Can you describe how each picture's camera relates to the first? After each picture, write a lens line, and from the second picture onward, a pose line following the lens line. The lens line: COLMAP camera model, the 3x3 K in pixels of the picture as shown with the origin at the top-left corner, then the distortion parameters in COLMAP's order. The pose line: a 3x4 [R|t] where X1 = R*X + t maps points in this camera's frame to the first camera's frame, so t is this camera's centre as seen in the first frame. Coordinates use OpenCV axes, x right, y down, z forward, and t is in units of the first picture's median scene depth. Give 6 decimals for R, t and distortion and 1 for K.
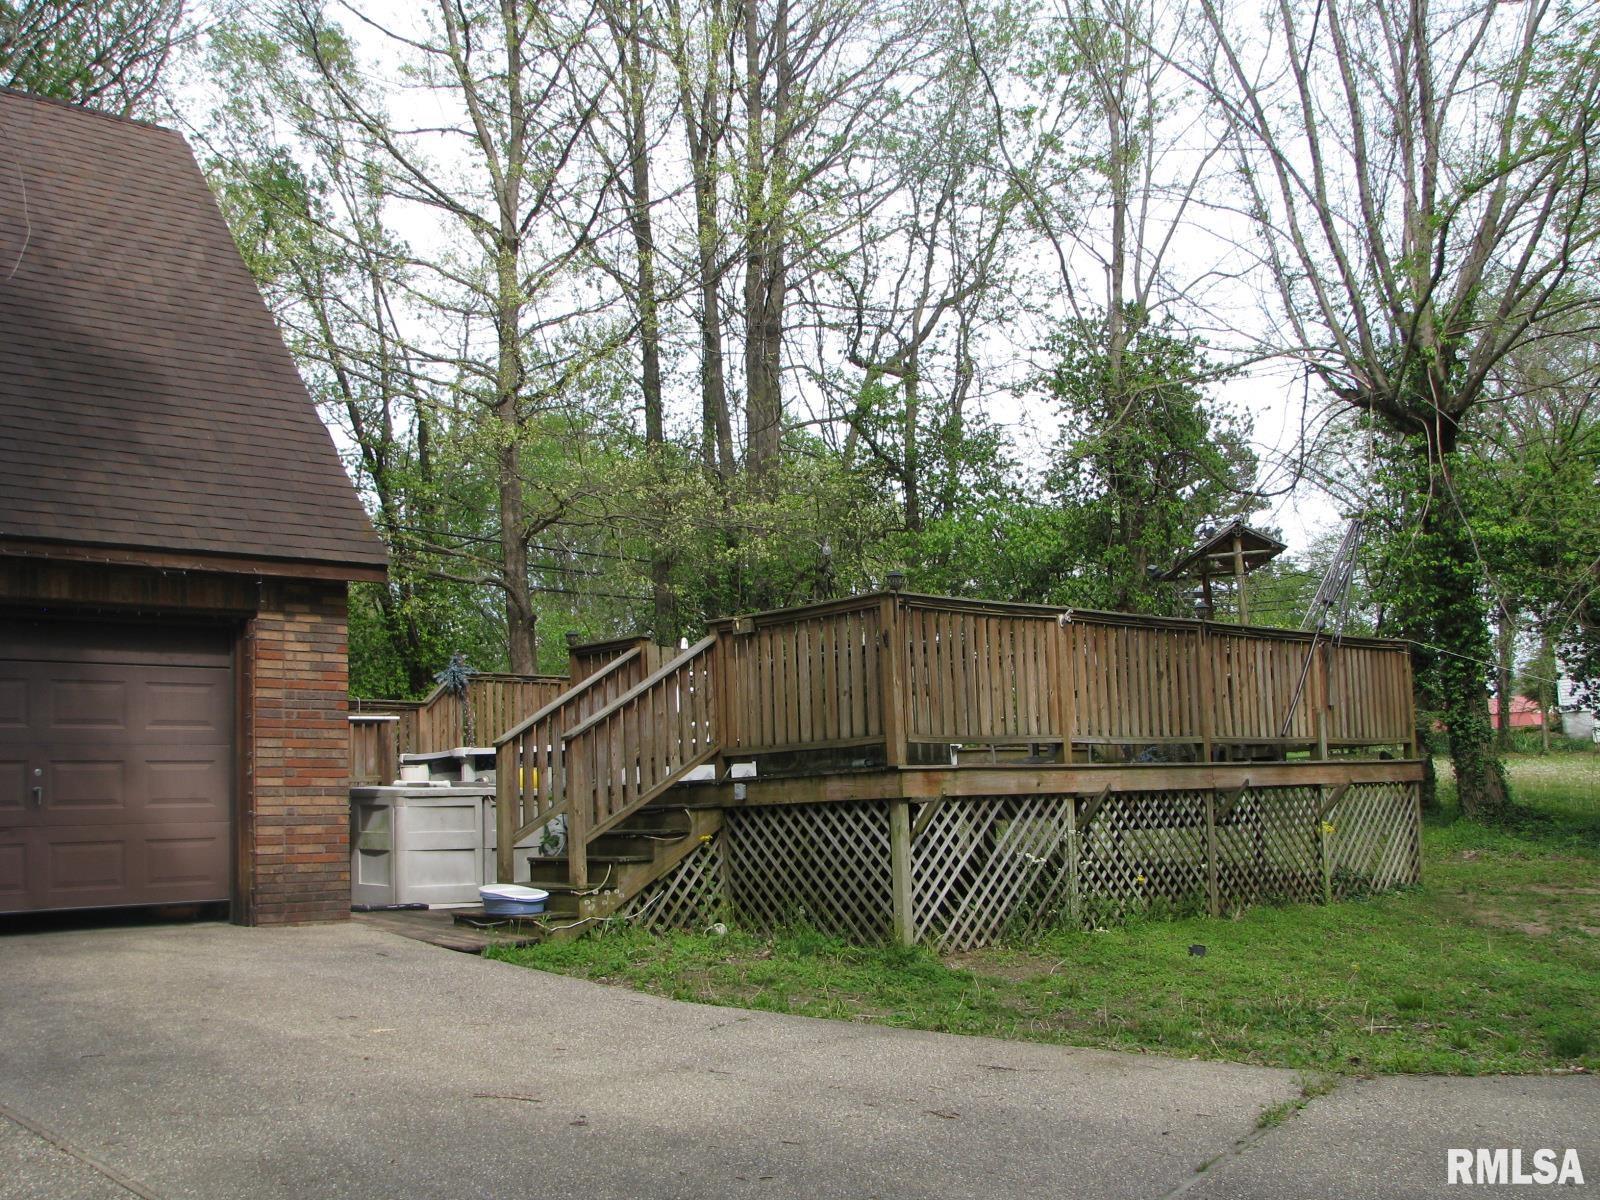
lens RADIAL K [[1711.2, 0, 800.0], [0, 1711.2, 600.0], [0, 0, 1]] dist [-0.124052, 0.019310]
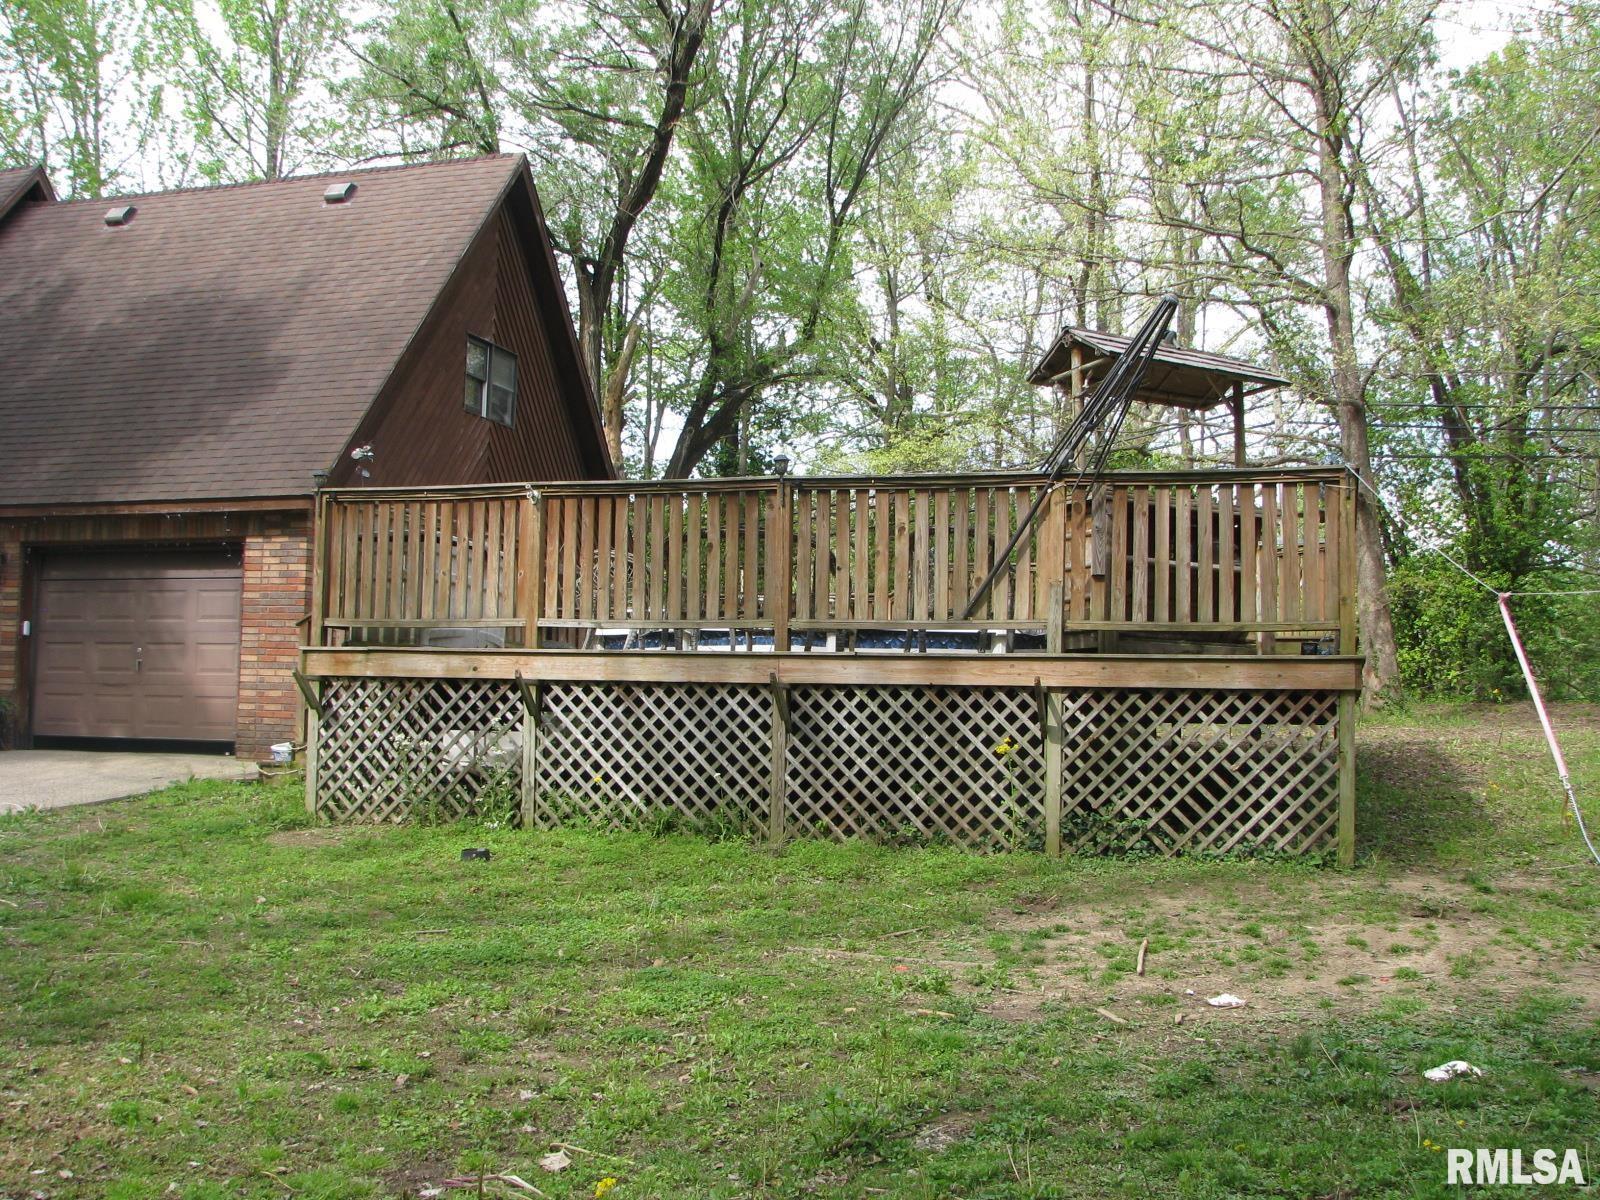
lens RADIAL K [[1711.2, 0, 800.0], [0, 1711.2, 600.0], [0, 0, 1]] dist [-0.124052, 0.019310]
pose [[0.477563, -0.017119, -0.878430, 1.131260], [0.071668, 0.997237, 0.019529, 0.064877], [0.875669, -0.072282, 0.477471, 0.732785]]
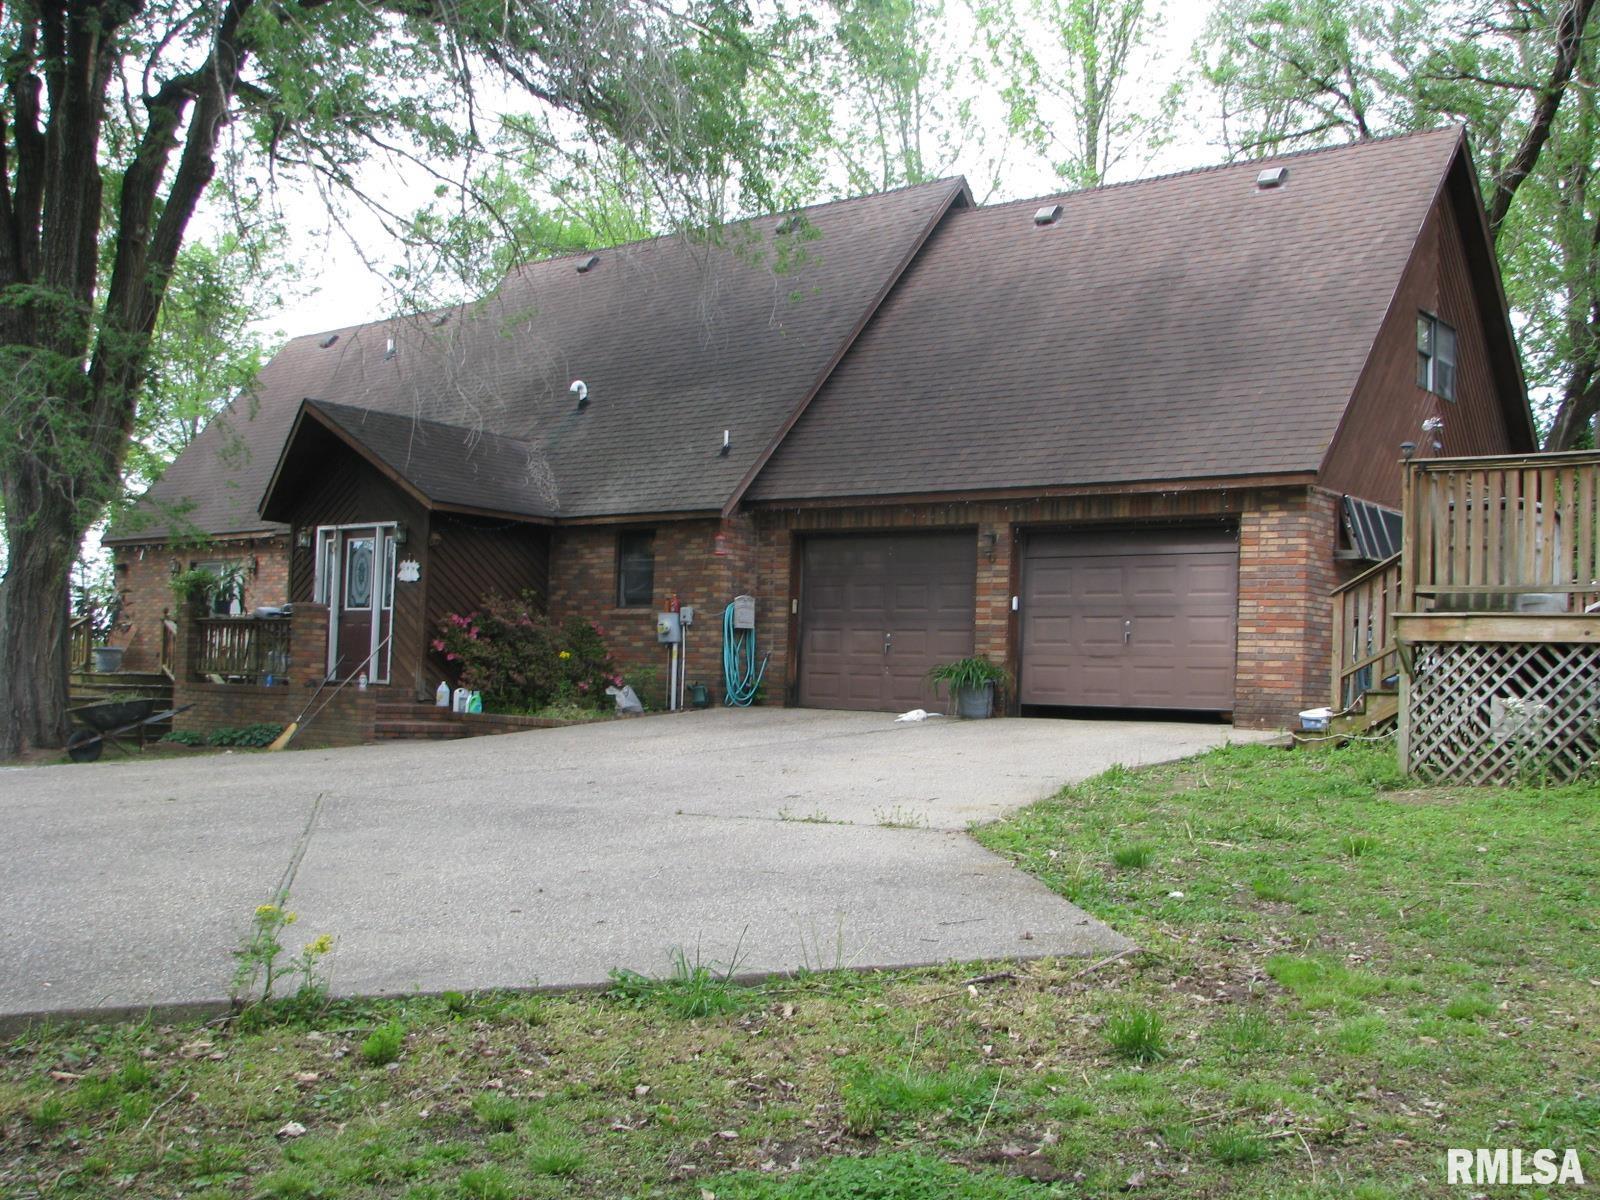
lens RADIAL K [[1711.2, 0, 800.0], [0, 1711.2, 600.0], [0, 0, 1]] dist [-0.124052, 0.019310]
pose [[0.111486, -0.013983, -0.993668, 1.087730], [0.081884, 0.996630, -0.004838, 0.057615], [0.990387, -0.080826, 0.112256, 0.456544]]
